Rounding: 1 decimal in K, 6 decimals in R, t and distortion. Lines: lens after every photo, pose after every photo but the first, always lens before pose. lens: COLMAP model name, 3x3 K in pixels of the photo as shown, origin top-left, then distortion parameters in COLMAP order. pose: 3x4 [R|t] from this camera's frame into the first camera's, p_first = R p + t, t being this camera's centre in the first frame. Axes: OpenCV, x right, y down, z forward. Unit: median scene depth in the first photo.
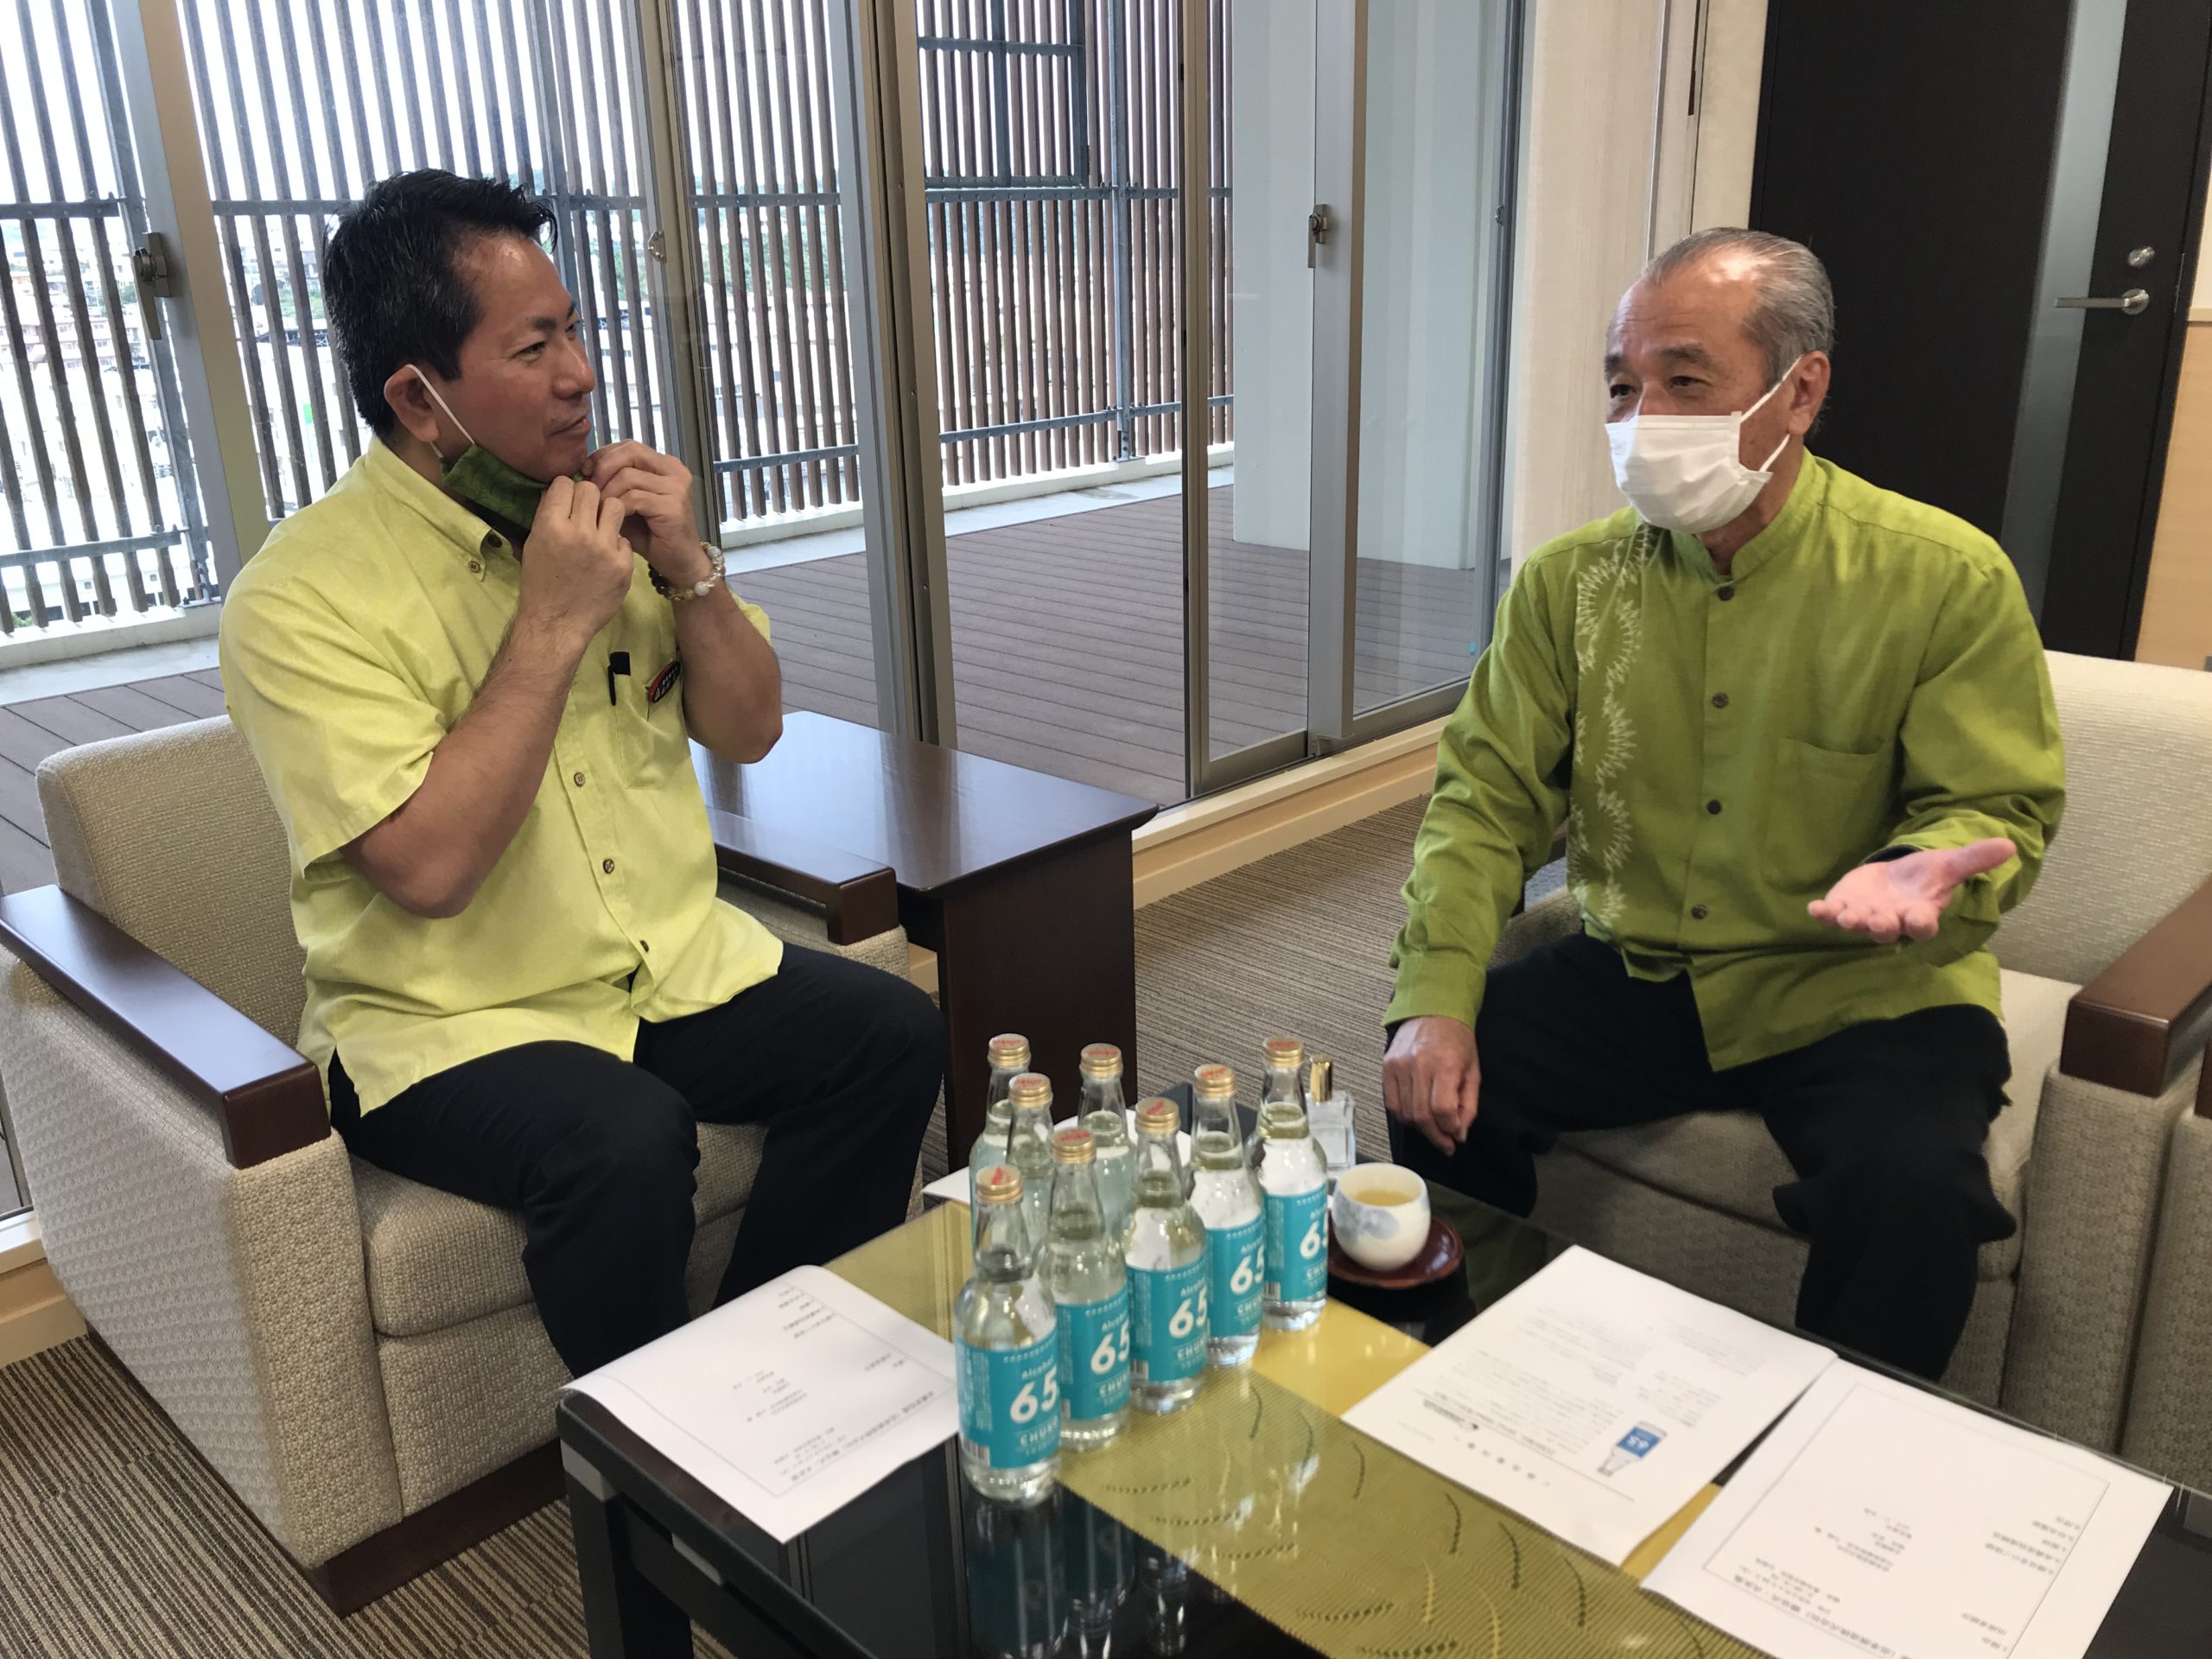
lens RADIAL K [[1803.3, 0, 1110.2], [0, 1803.3, 822.8], [0, 0, 1]] dist [0.017250, -0.017792]
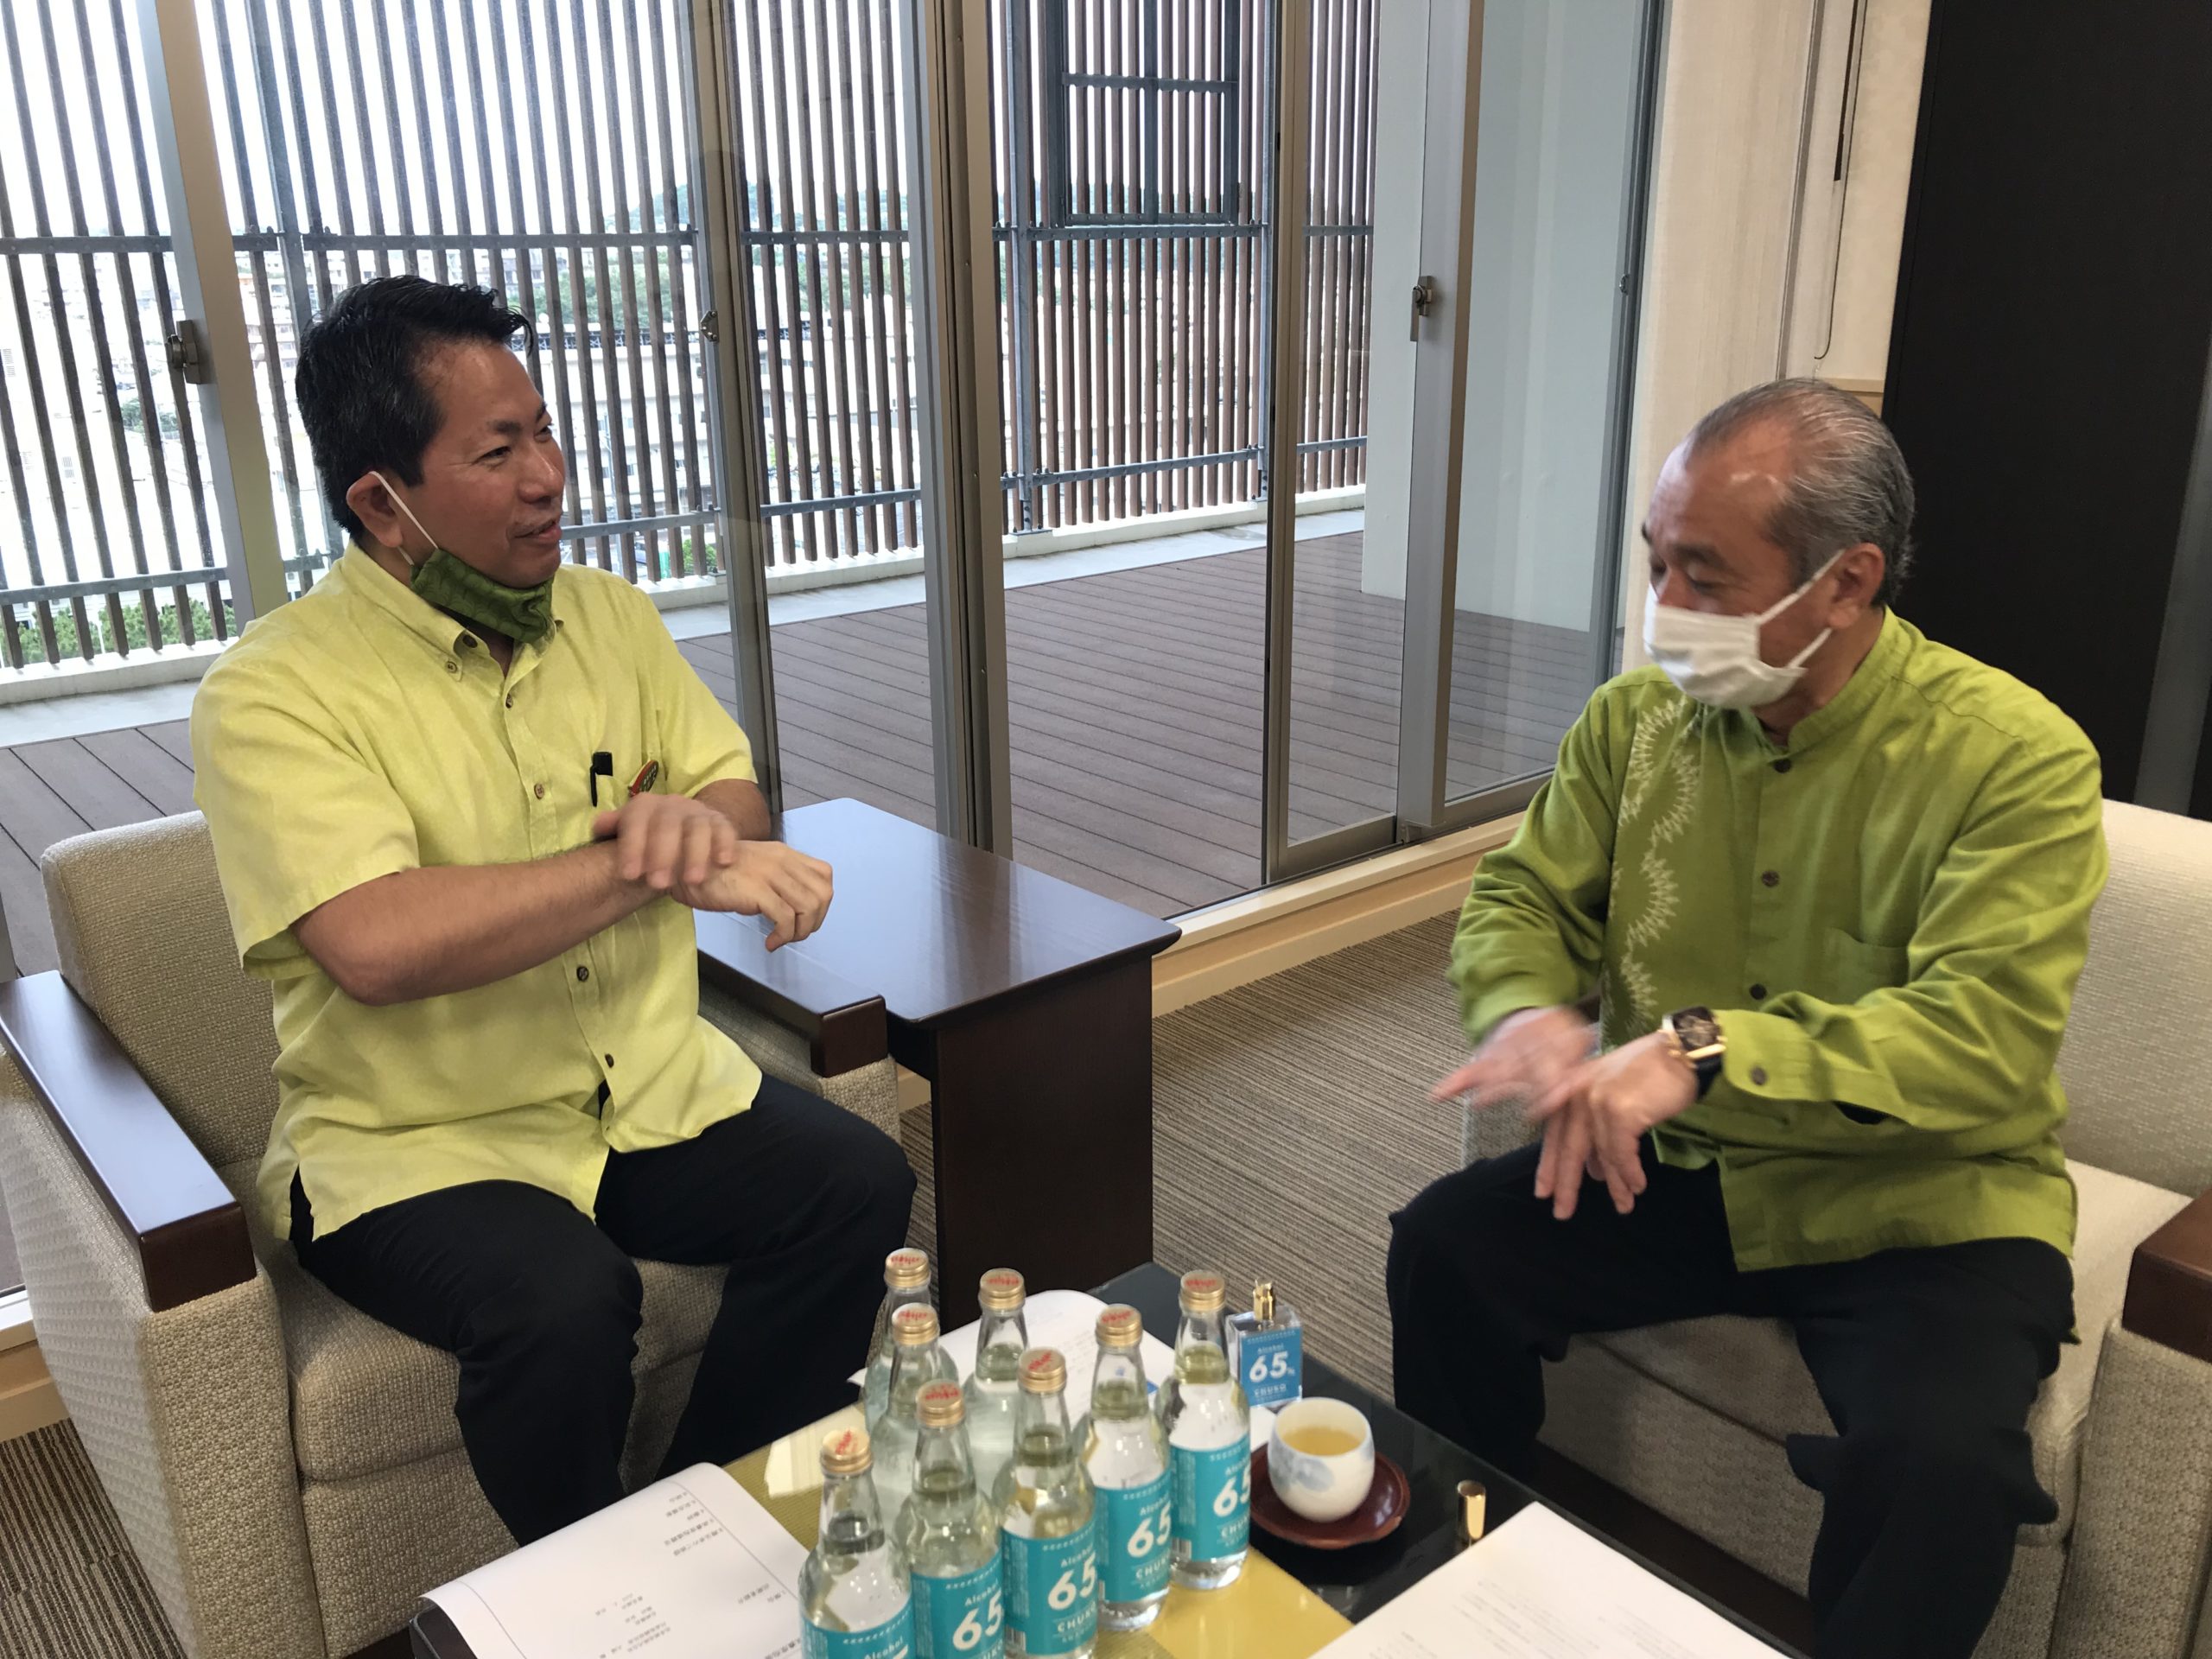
lens RADIAL K [[1803.3, 0, 1107.8], [0, 1803.3, 825.1], [0, 0, 1]] dist [0.017250, -0.017792]
pose [[0.995245, 0.043124, -0.087343, 0.080558], [-0.043747, 0.999029, -0.005239, -0.069130], [0.087032, 0.009035, 0.996165, 0.057310]]
